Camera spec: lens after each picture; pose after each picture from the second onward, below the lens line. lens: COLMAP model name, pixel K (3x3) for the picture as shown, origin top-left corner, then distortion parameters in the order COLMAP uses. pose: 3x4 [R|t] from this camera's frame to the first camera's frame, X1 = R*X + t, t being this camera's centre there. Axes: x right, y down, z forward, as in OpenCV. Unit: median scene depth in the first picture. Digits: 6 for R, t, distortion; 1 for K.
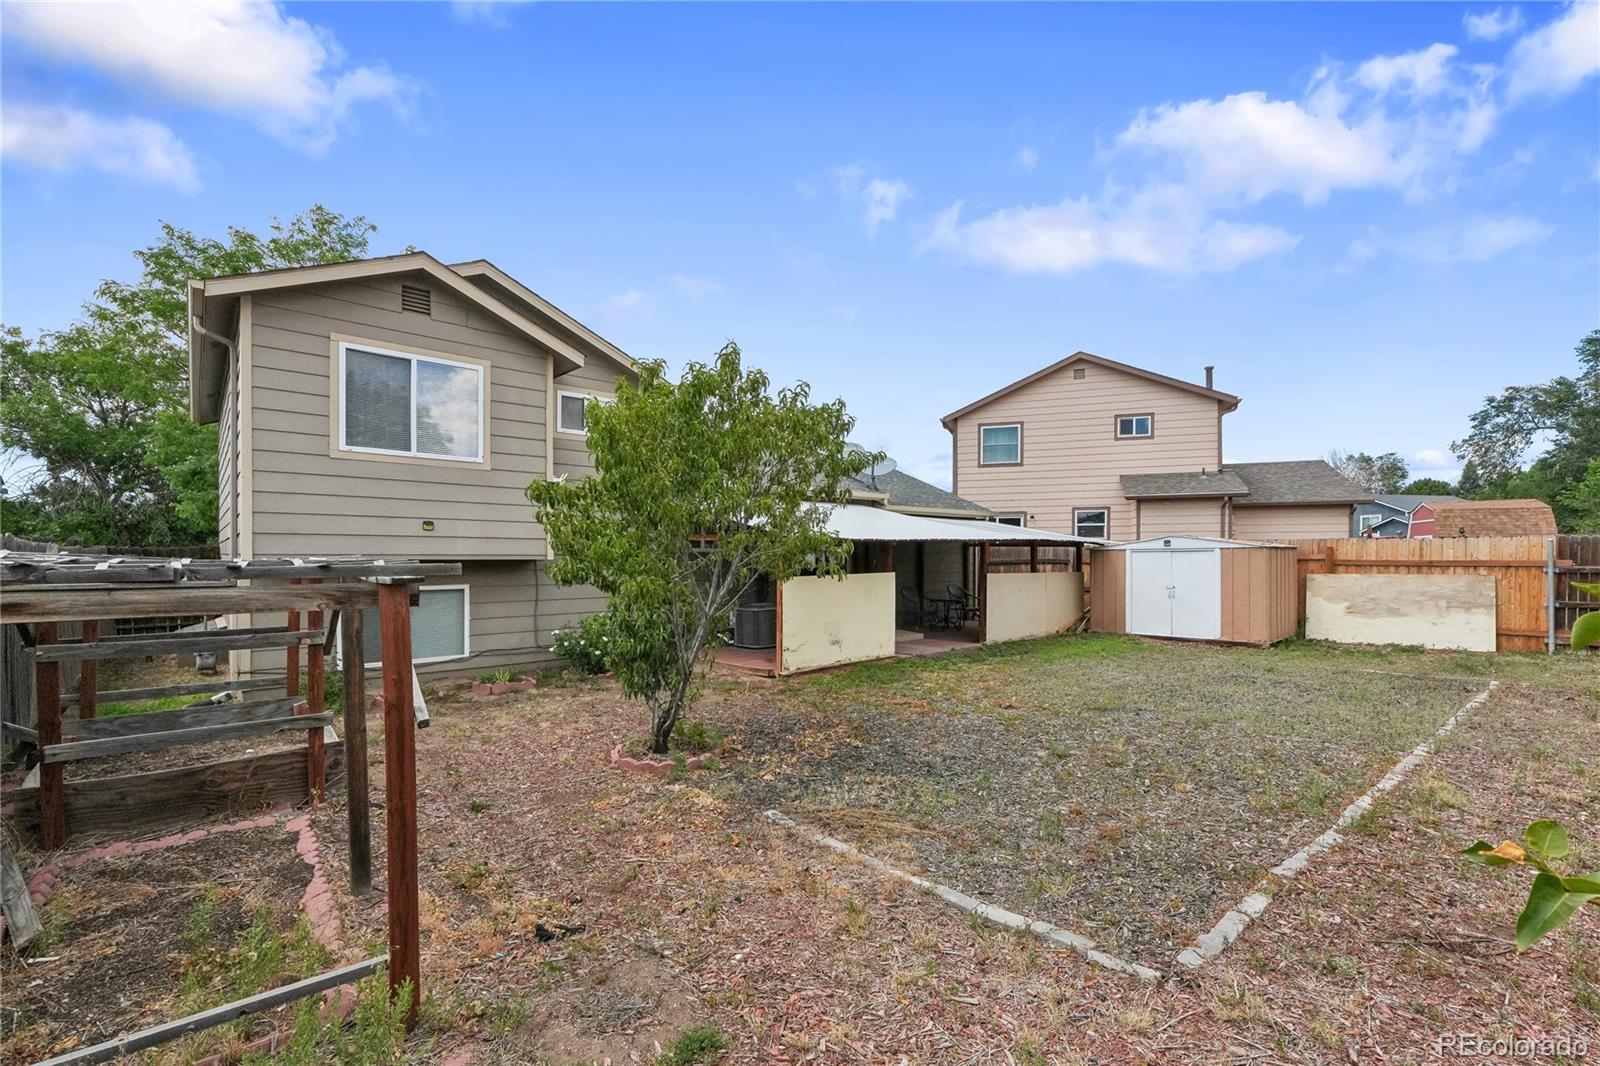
lens RADIAL K [[726.5, 0, 800.5], [0, 726.5, 552.0], [0, 0, 1]] dist [-0.002590, -0.000182]
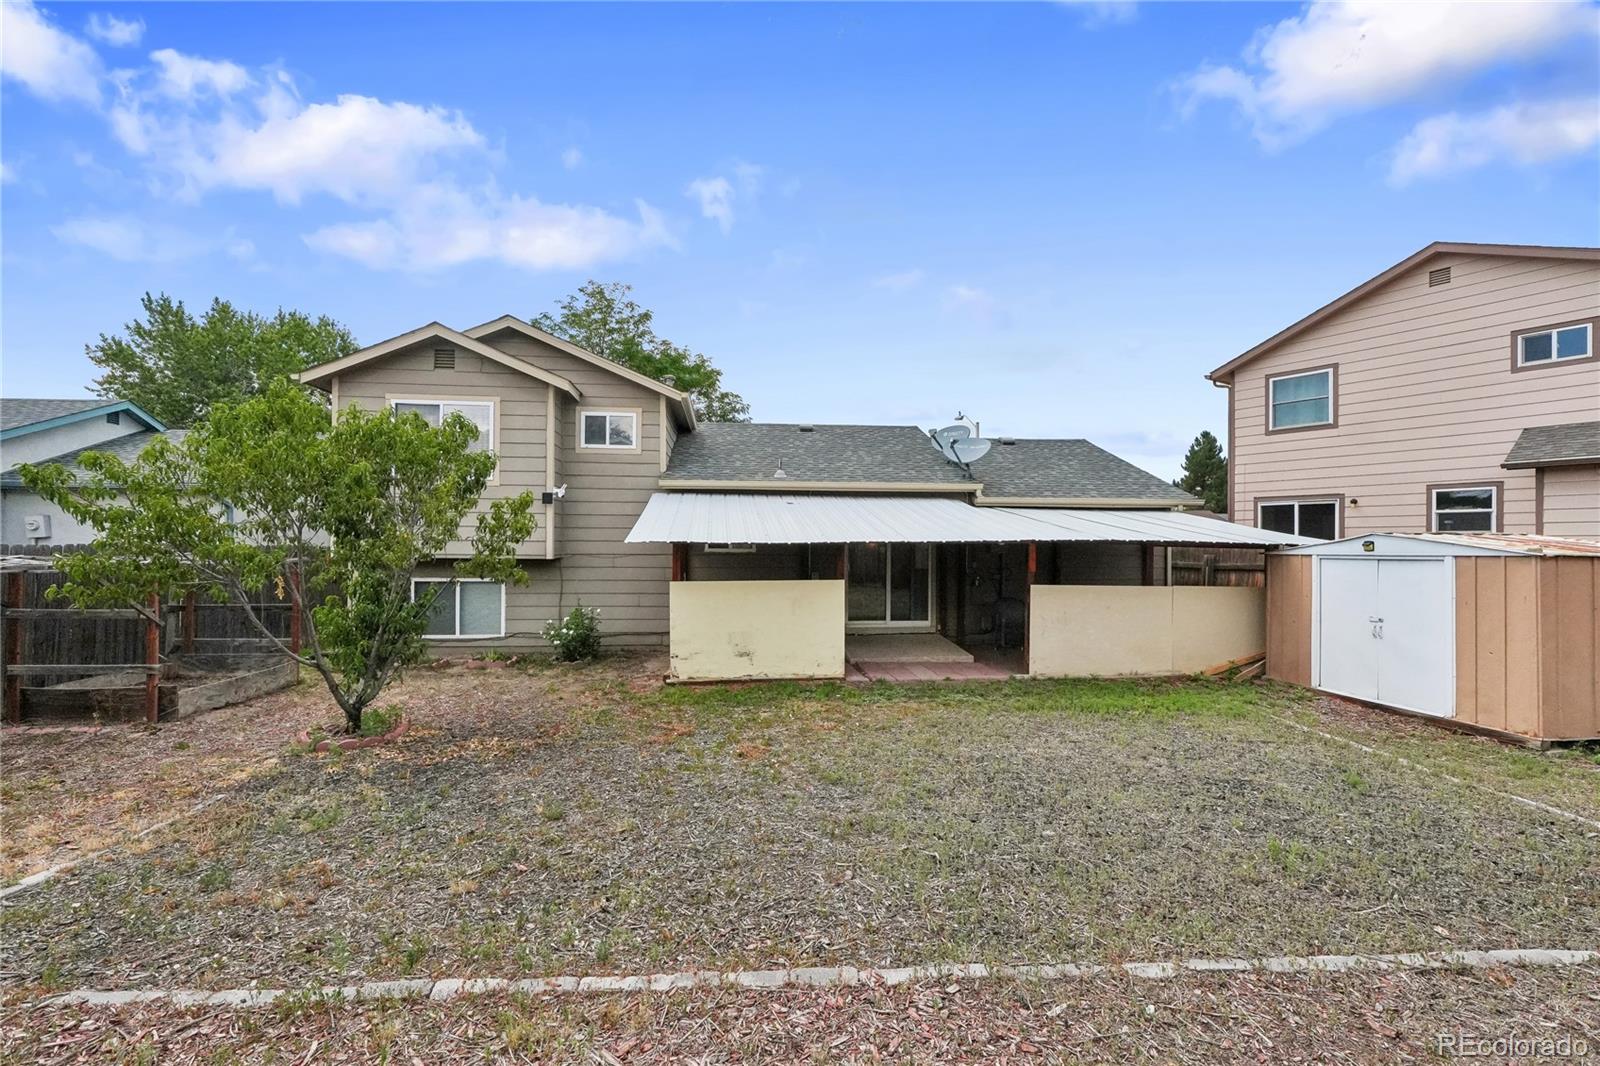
lens RADIAL K [[715.5, 0, 800.0], [0, 715.5, 533.0], [0, 0, 1]] dist [-0.000623, -0.000069]
pose [[0.793842, -0.003637, -0.608114, 0.501281], [-0.003763, 0.999934, -0.010893, -0.015065], [0.608113, 0.010936, 0.793775, 0.245812]]
